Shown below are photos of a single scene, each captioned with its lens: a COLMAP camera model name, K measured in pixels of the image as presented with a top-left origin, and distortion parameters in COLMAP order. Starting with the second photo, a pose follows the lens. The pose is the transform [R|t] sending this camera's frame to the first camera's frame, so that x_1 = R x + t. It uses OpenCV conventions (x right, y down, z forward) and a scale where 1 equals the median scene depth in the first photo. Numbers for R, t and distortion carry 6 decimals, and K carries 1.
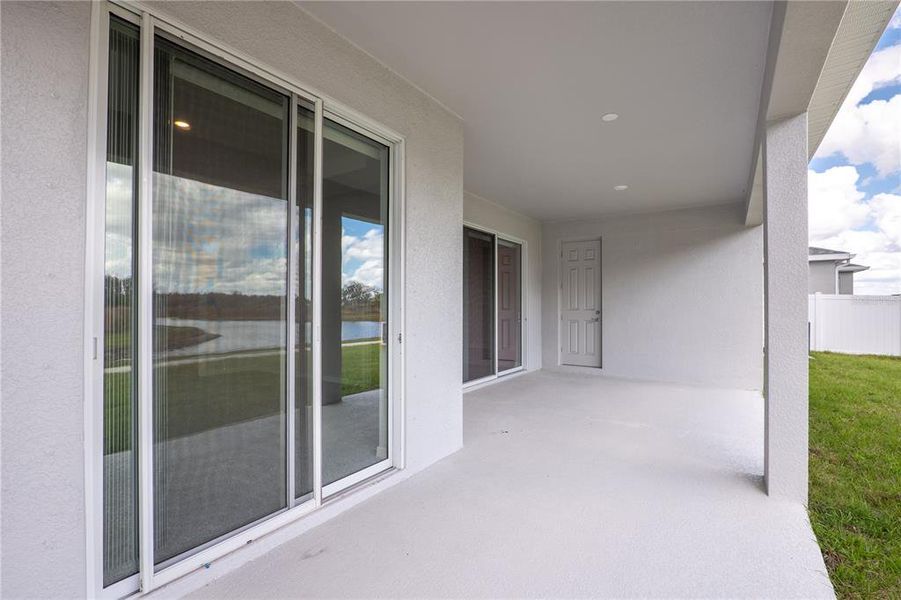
lens RADIAL K [[423.2, 0, 450.5], [0, 423.2, 300.0], [0, 0, 1]] dist [-0.001634, -0.000014]
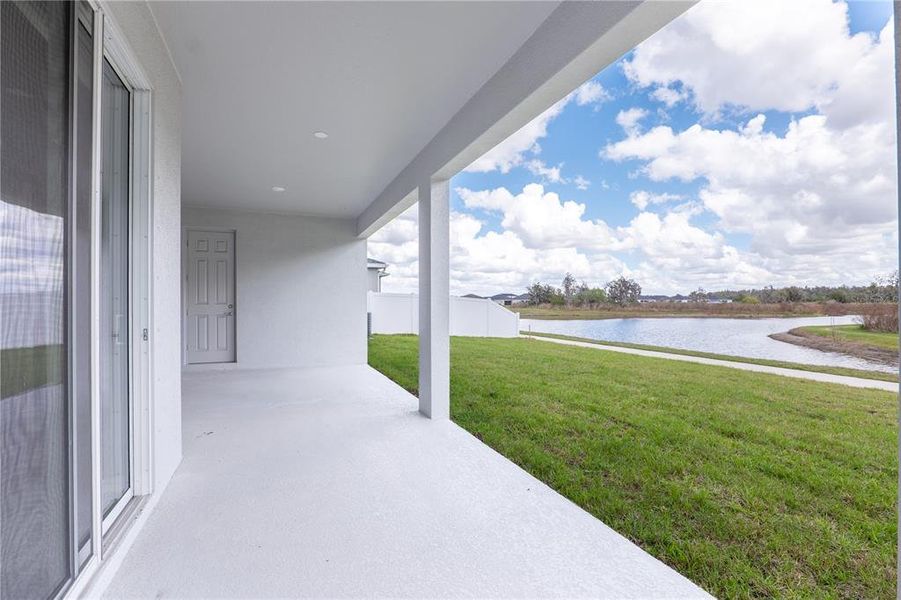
lens RADIAL K [[423.2, 0, 450.5], [0, 423.2, 300.0], [0, 0, 1]] dist [-0.001634, -0.000014]
pose [[0.557931, 0.002674, 0.829883, -0.185703], [-0.009426, 0.999951, 0.003115, 0.006513], [-0.829834, -0.009560, 0.557929, 0.025799]]
